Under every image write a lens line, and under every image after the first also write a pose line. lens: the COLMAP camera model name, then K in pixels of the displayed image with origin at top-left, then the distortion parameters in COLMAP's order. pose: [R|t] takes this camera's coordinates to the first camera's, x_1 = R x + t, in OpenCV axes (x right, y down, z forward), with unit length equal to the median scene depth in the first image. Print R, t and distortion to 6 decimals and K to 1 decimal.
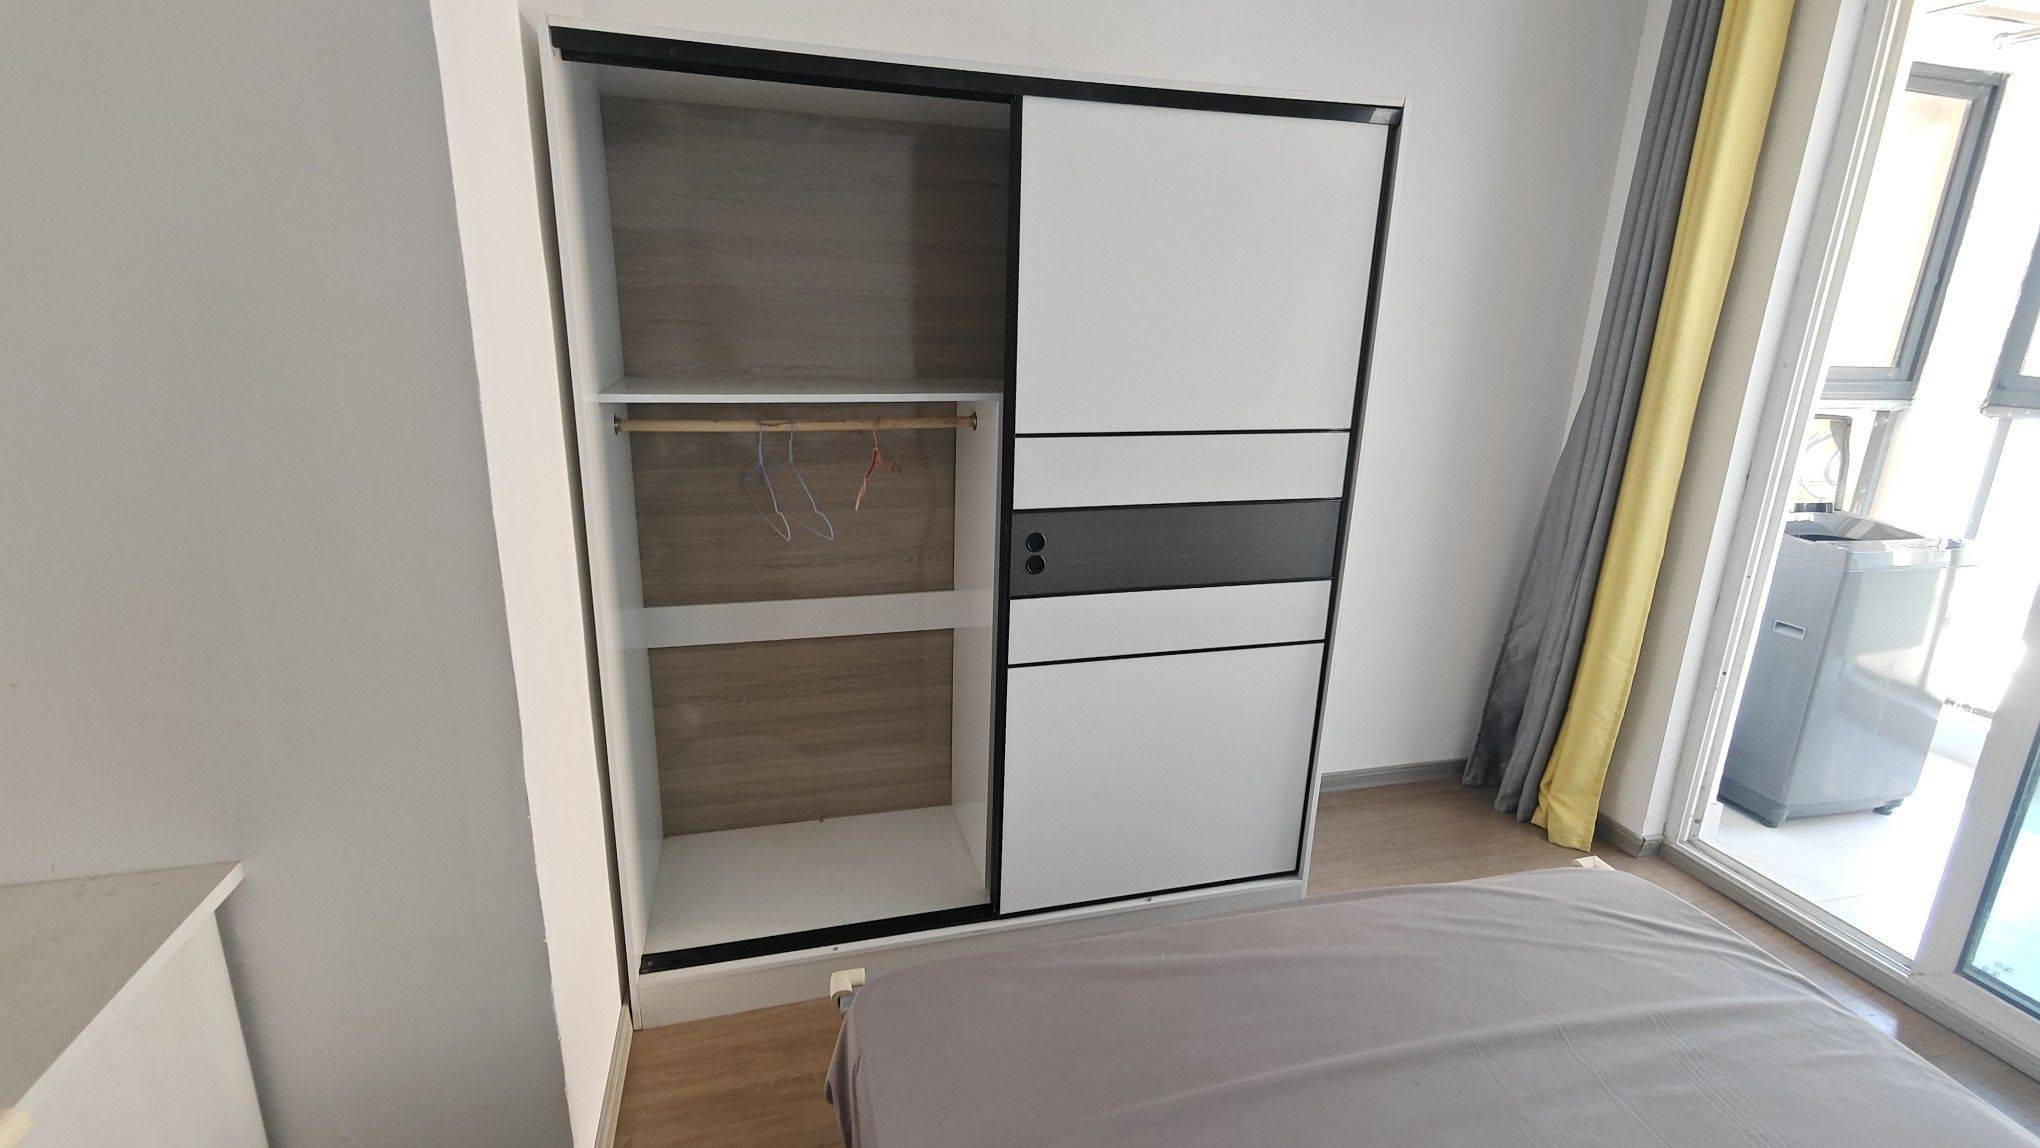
lens RADIAL K [[912.6, 0, 1004.1], [0, 912.6, 569.9], [0, 0, 1]] dist [0.006661, -0.000116]
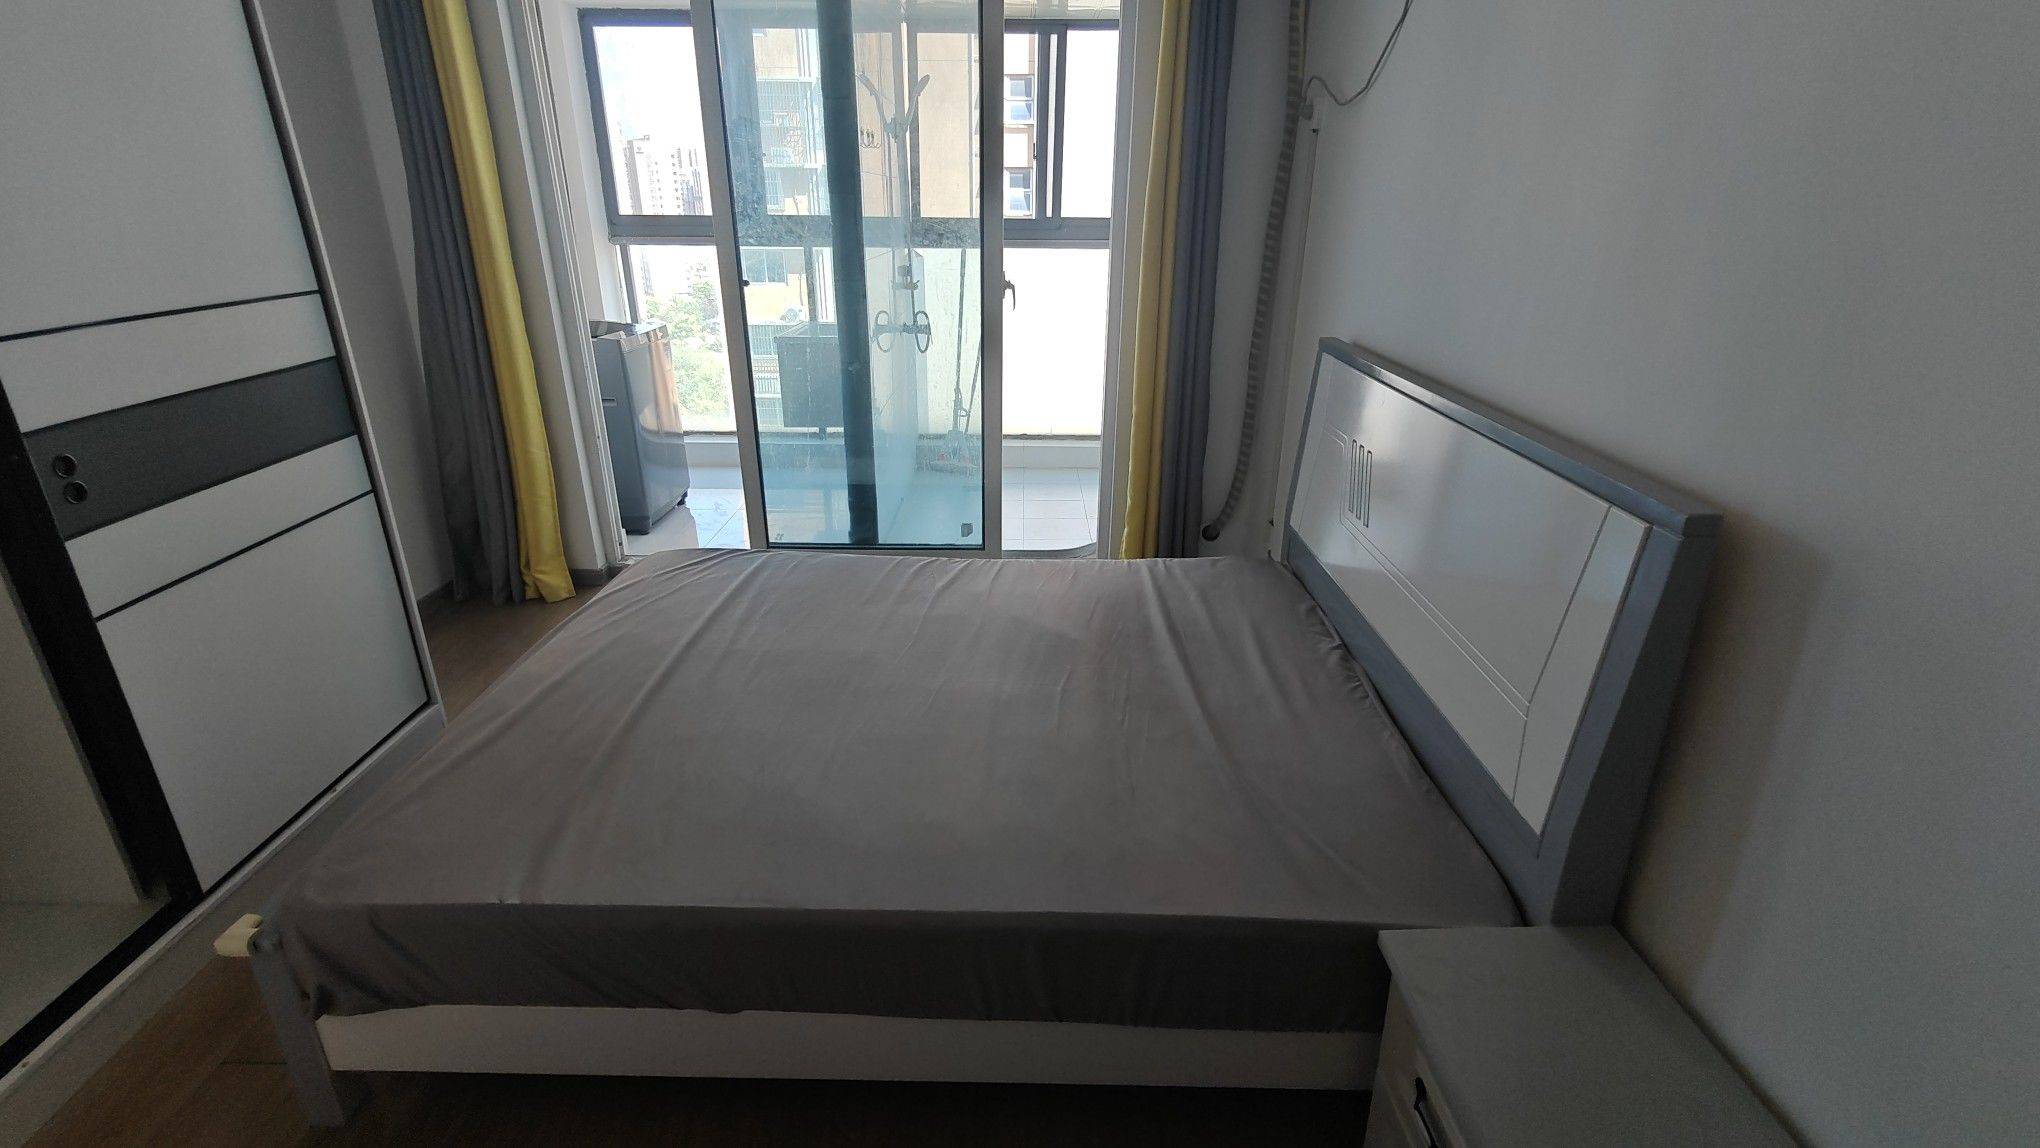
lens RADIAL K [[912.6, 0, 1004.1], [0, 912.6, 569.9], [0, 0, 1]] dist [0.006661, -0.000116]
pose [[0.273620, -0.390532, 0.878986, -0.350945], [0.265112, 0.909083, 0.321377, 0.009507], [-0.924580, 0.145095, 0.352278, -0.059358]]
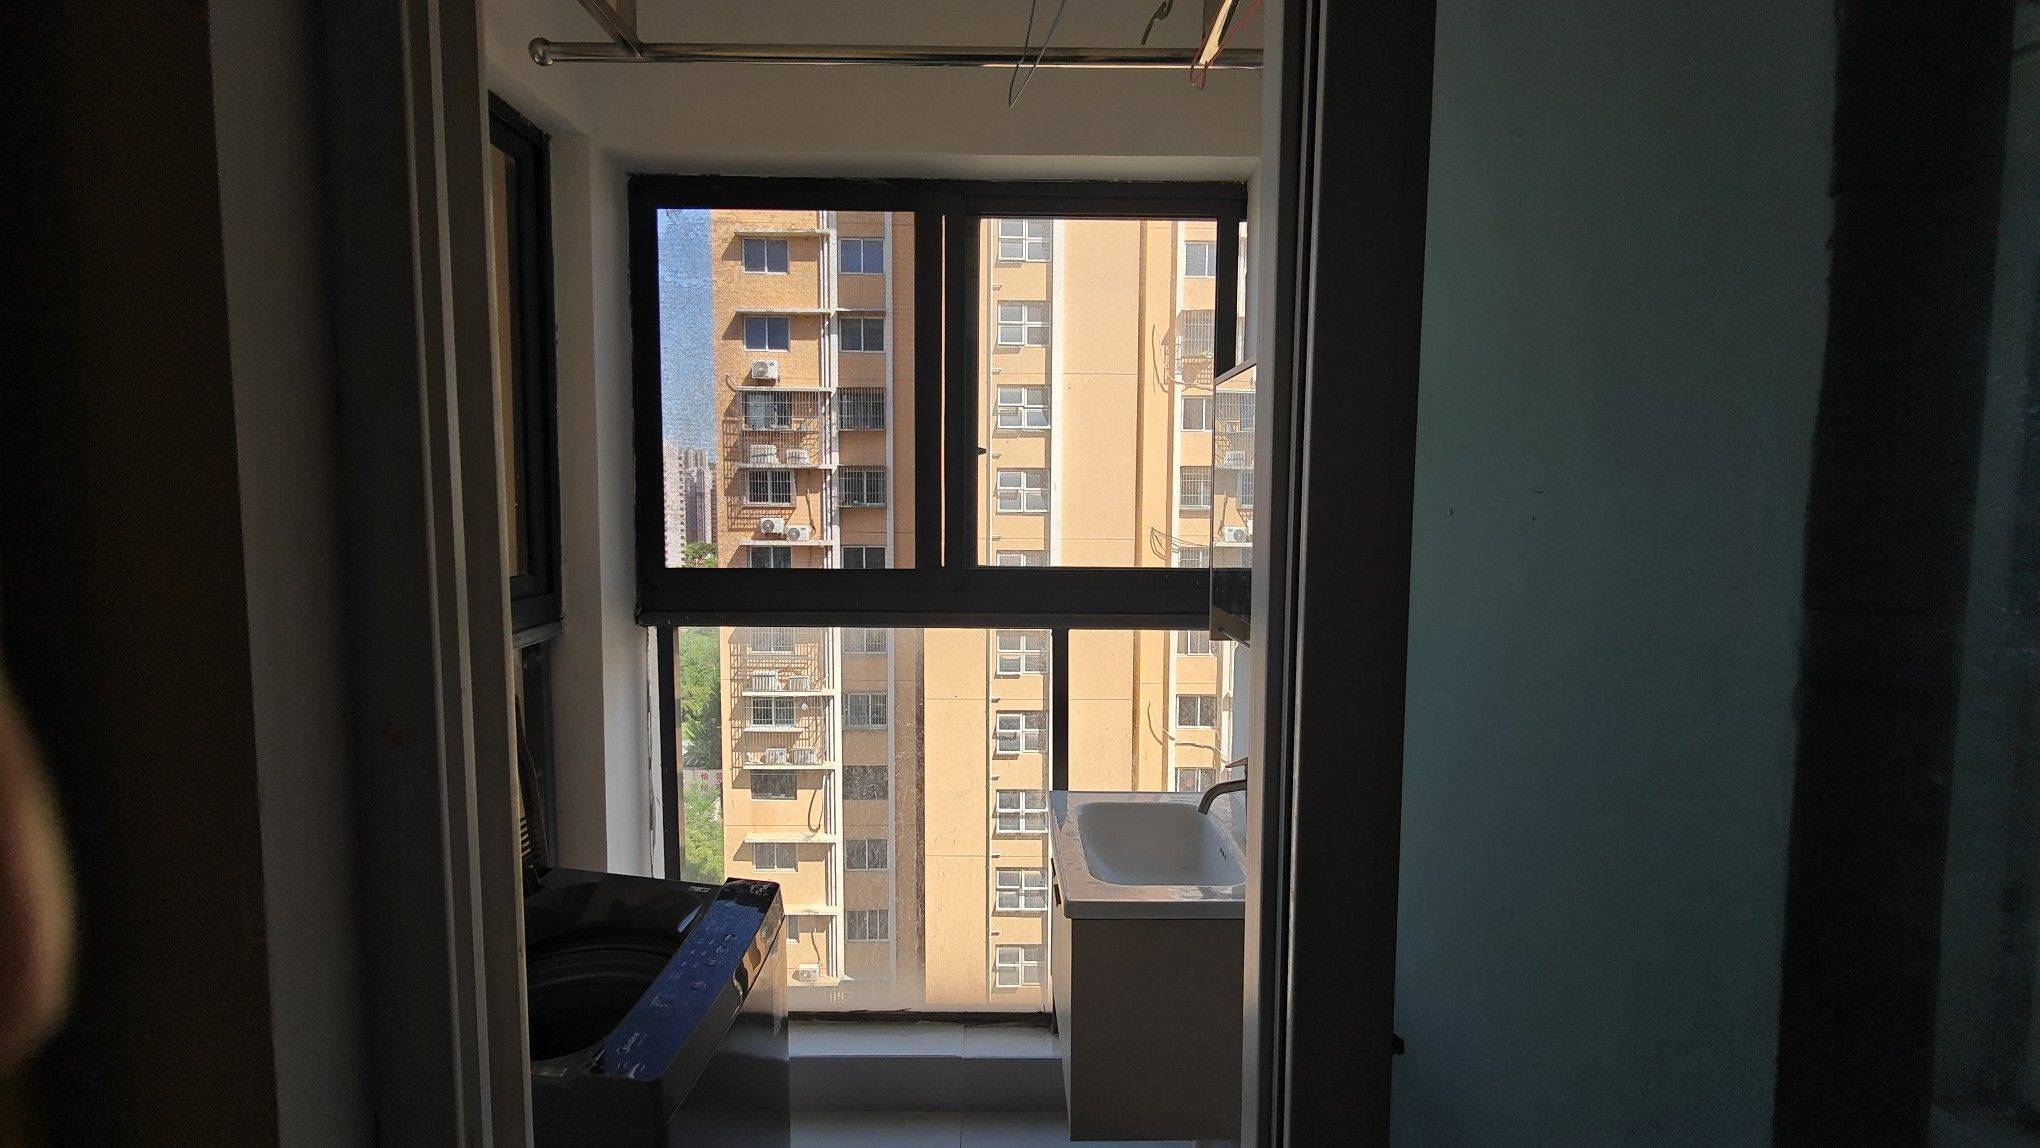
lens RADIAL K [[912.6, 0, 1004.1], [0, 912.6, 569.9], [0, 0, 1]] dist [0.006661, -0.000116]
pose [[0.254665, -0.111187, 0.960616, 0.567387], [0.266725, 0.962911, 0.040742, -0.198636], [-0.929518, 0.245845, 0.274876, 0.652023]]
